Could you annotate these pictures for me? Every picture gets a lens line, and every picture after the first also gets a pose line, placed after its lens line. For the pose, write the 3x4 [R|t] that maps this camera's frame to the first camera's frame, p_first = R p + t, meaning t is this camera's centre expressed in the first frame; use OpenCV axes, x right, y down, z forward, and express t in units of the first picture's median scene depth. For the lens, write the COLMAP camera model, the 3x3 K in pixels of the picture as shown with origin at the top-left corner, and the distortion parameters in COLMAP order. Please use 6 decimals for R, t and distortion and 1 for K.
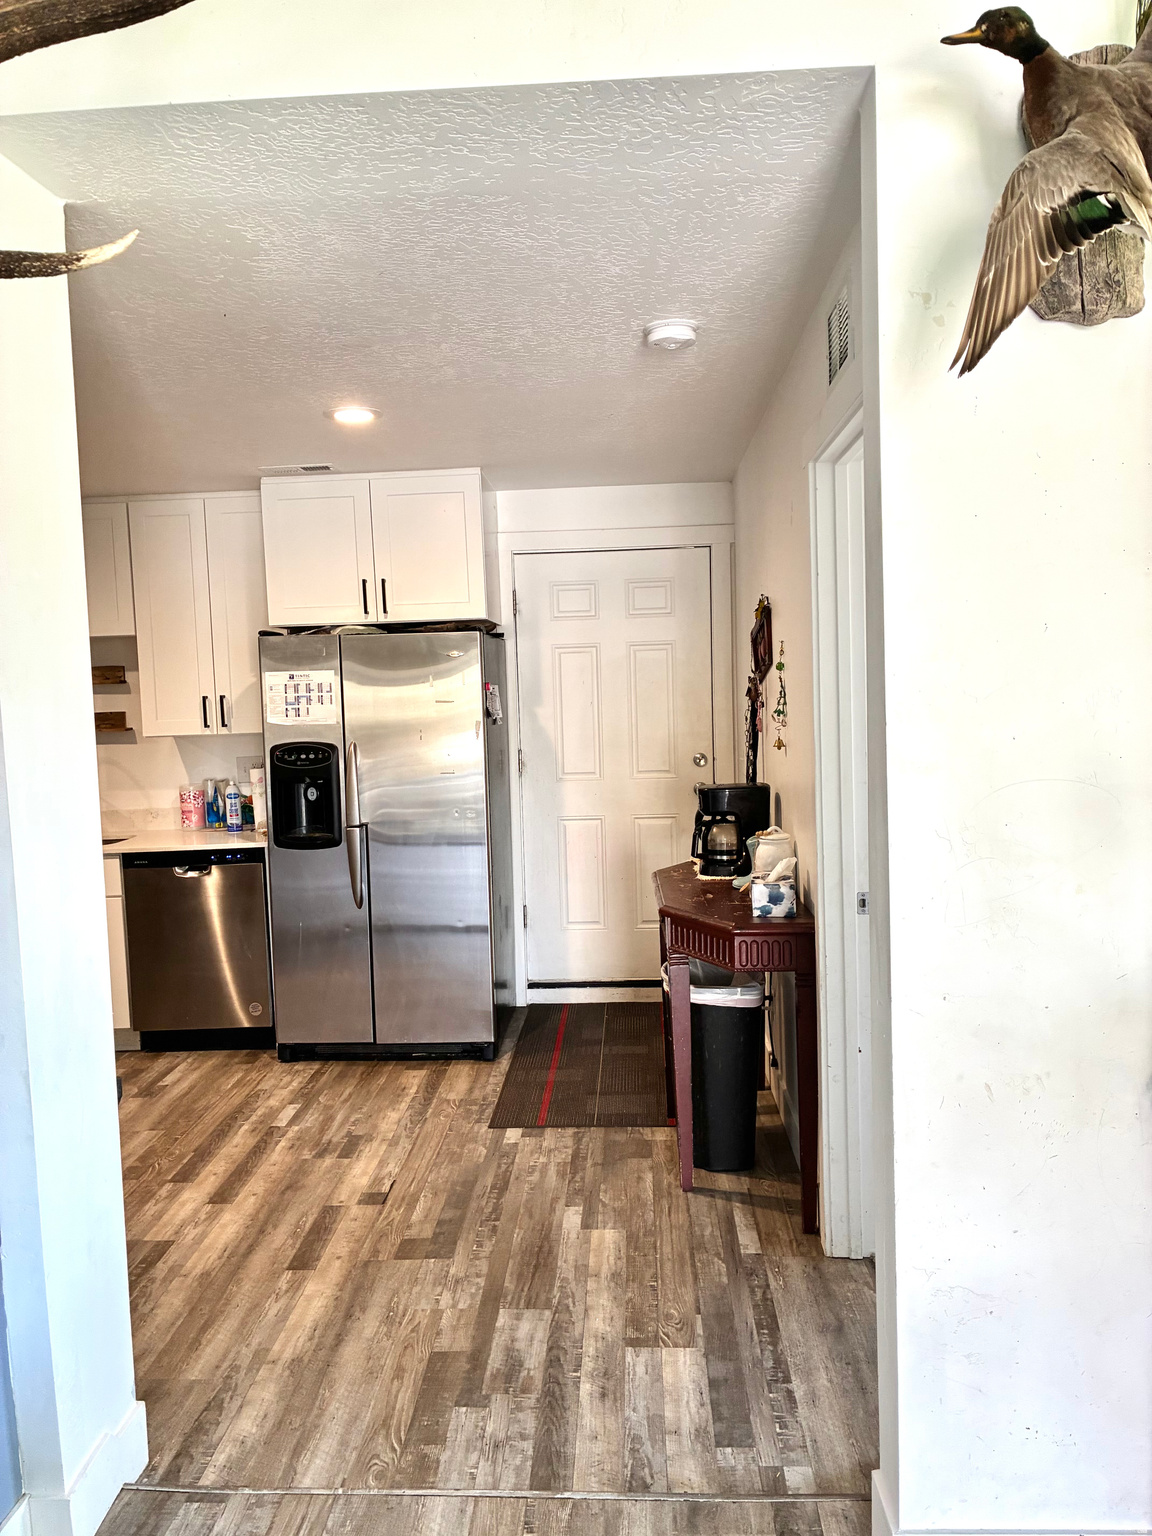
lens RADIAL K [[1152.1, 0, 558.2], [0, 1152.1, 757.7], [0, 0, 1]] dist [0.038762, -0.072585]
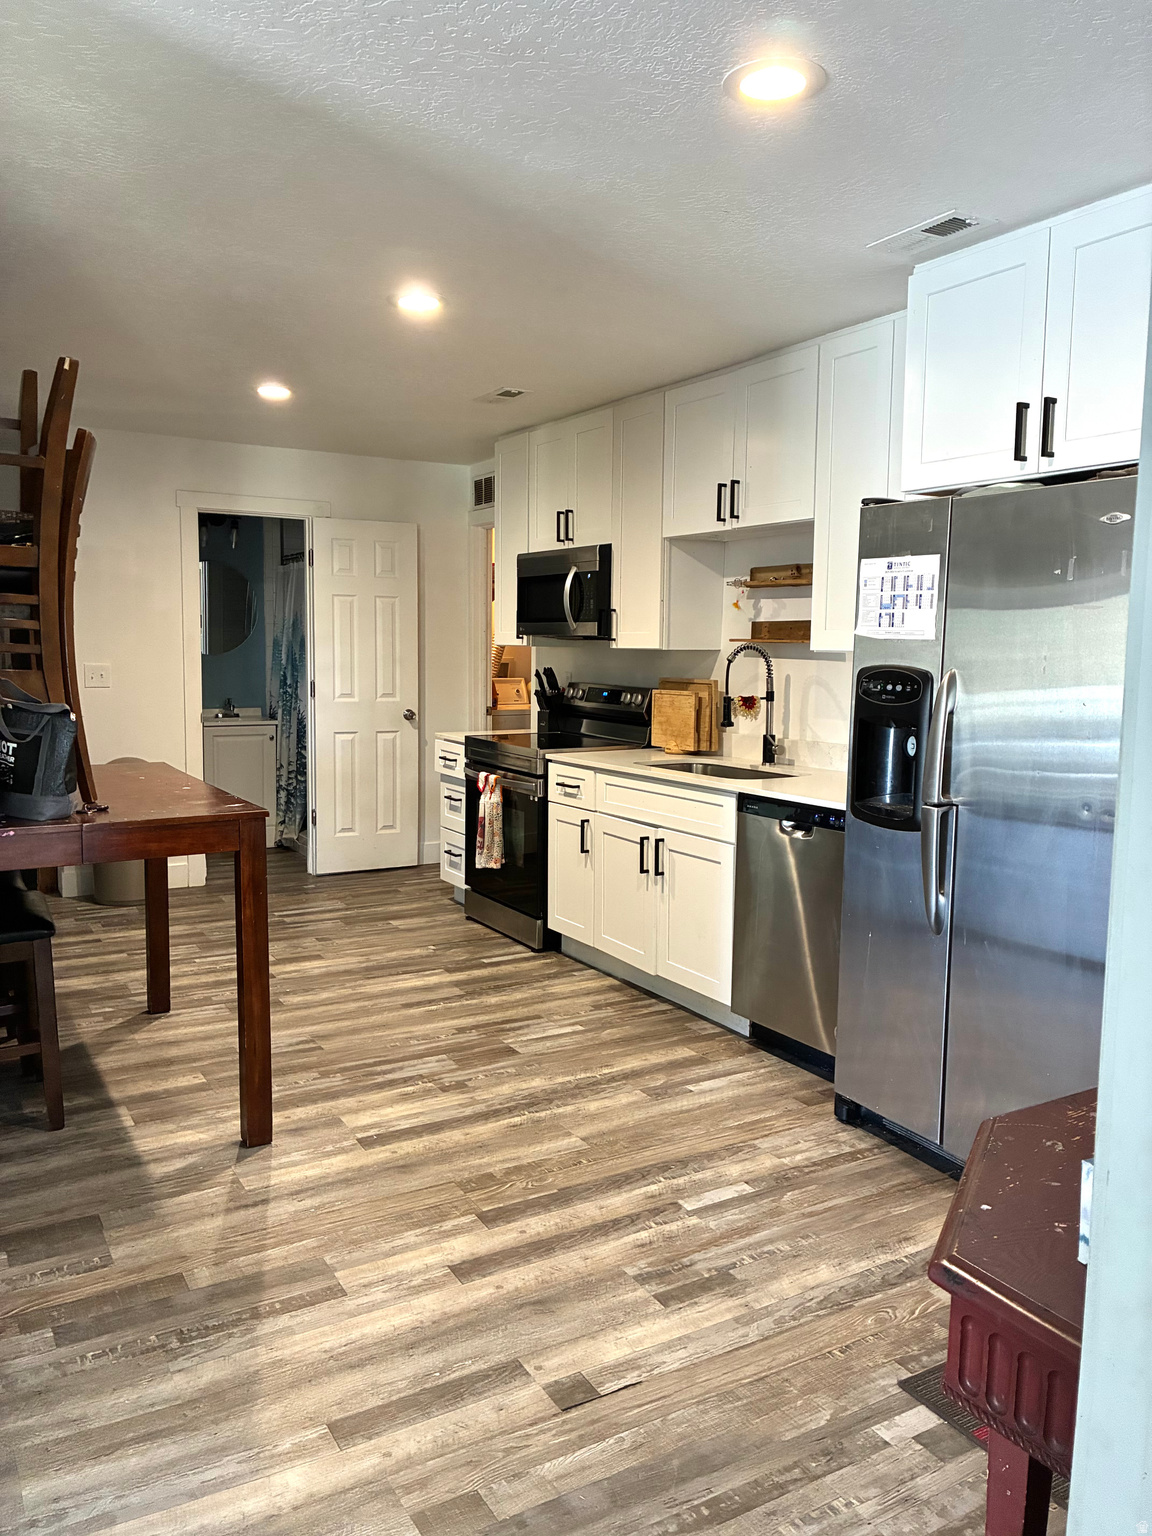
lens RADIAL K [[1147.1, 0, 573.5], [0, 1147.1, 762.3], [0, 0, 1]] dist [0.042501, -0.065767]
pose [[0.561234, 0.130543, -0.817297, 0.262255], [-0.083867, 0.991370, 0.100756, -0.011586], [0.823397, 0.011997, 0.567339, 0.567731]]
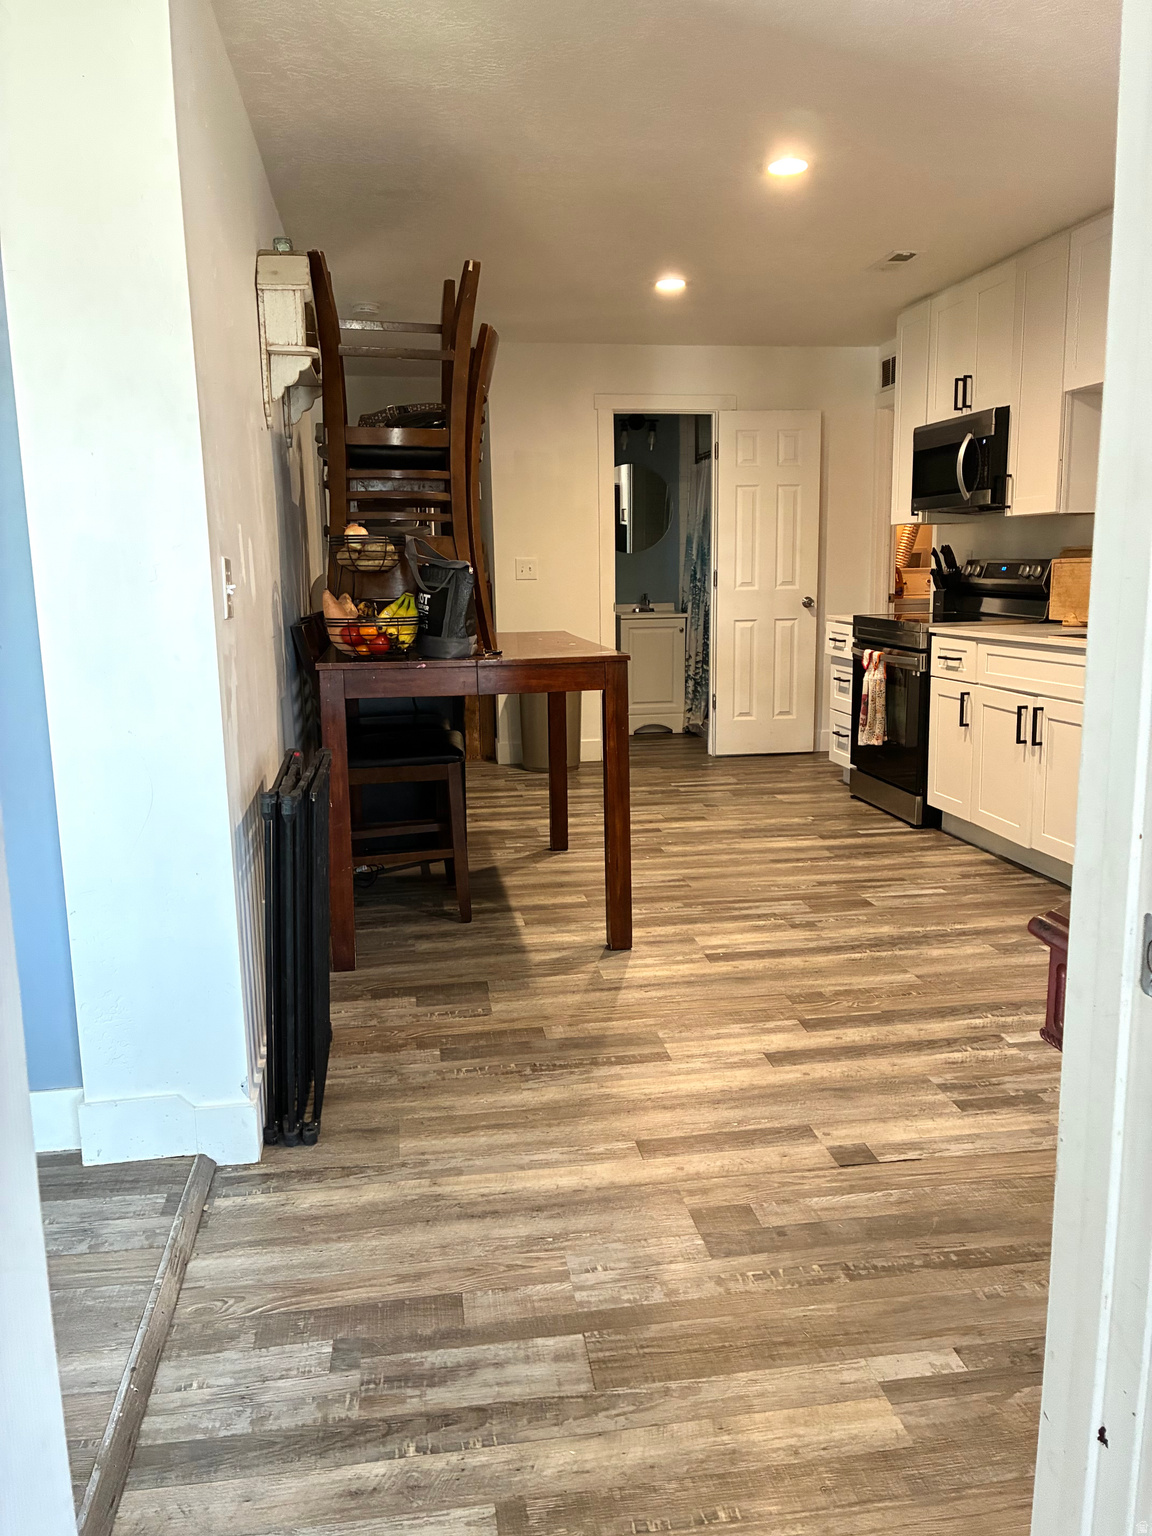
lens RADIAL K [[1139.2, 0, 569.6], [0, 1139.2, 767.4], [0, 0, 1]] dist [0.029726, -0.069742]
pose [[0.214385, 0.205907, -0.954799, 0.346623], [-0.050363, 0.978557, 0.199722, 0.029921], [0.975450, 0.005269, 0.220158, 0.604972]]
